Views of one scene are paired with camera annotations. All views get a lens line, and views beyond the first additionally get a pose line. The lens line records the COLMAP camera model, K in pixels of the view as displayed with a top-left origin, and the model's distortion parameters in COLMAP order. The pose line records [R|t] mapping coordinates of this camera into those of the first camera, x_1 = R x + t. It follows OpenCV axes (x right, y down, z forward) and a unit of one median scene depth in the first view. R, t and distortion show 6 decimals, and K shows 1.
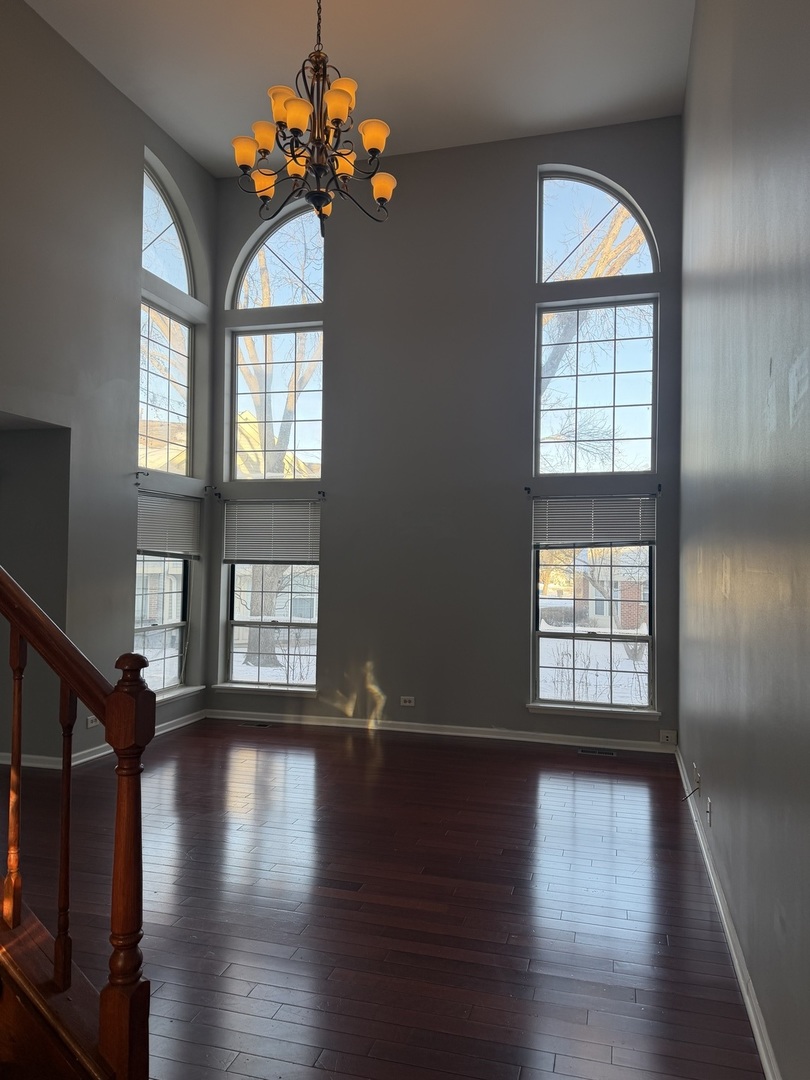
lens RADIAL K [[767.5, 0, 401.7], [0, 767.5, 545.4], [0, 0, 1]] dist [0.044560, -0.021140]
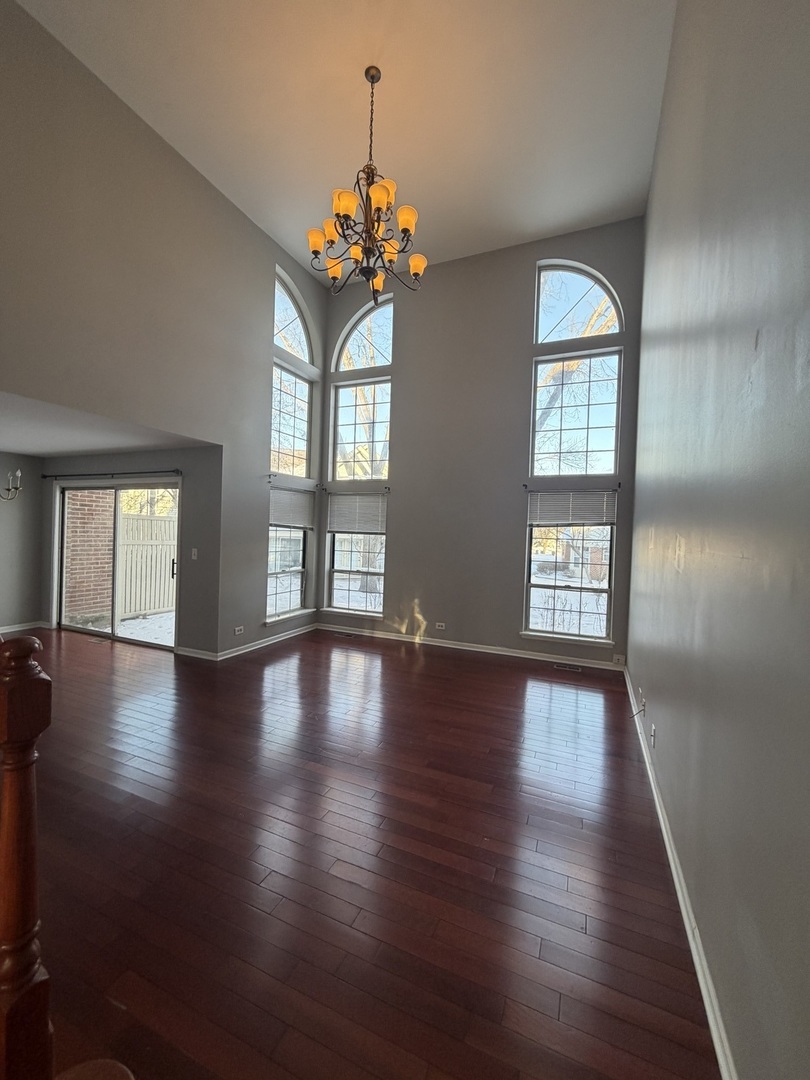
lens RADIAL K [[430.5, 0, 405.4], [0, 430.5, 540.0], [0, 0, 1]] dist [0.001905, 0.002120]
pose [[0.991293, 0.018873, -0.130317, 0.048206], [-0.013661, 0.999075, 0.040777, -0.001149], [0.130966, -0.038642, 0.990633, 0.157187]]
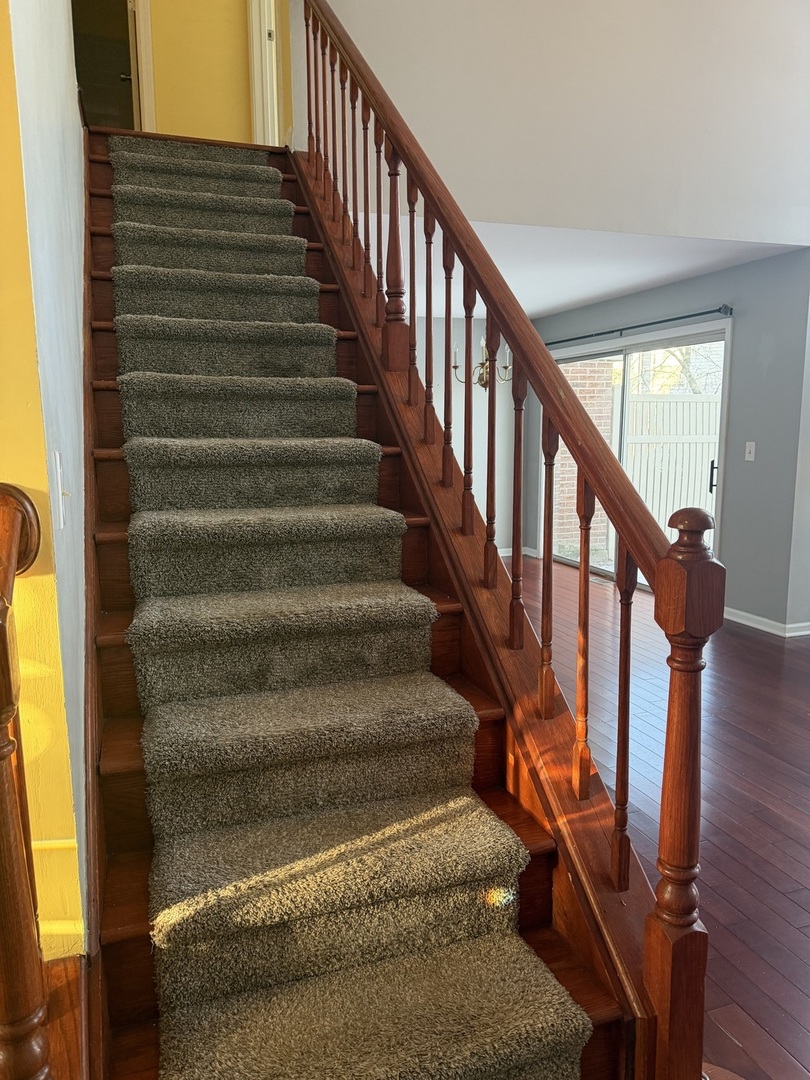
lens RADIAL K [[767.5, 0, 401.1], [0, 767.5, 546.4], [0, 0, 1]] dist [0.044560, -0.021140]
pose [[0.587327, 0.109661, -0.801886, 0.019946], [0.036277, 0.986216, 0.161440, 0.013783], [0.808537, -0.123908, 0.575252, 0.102873]]
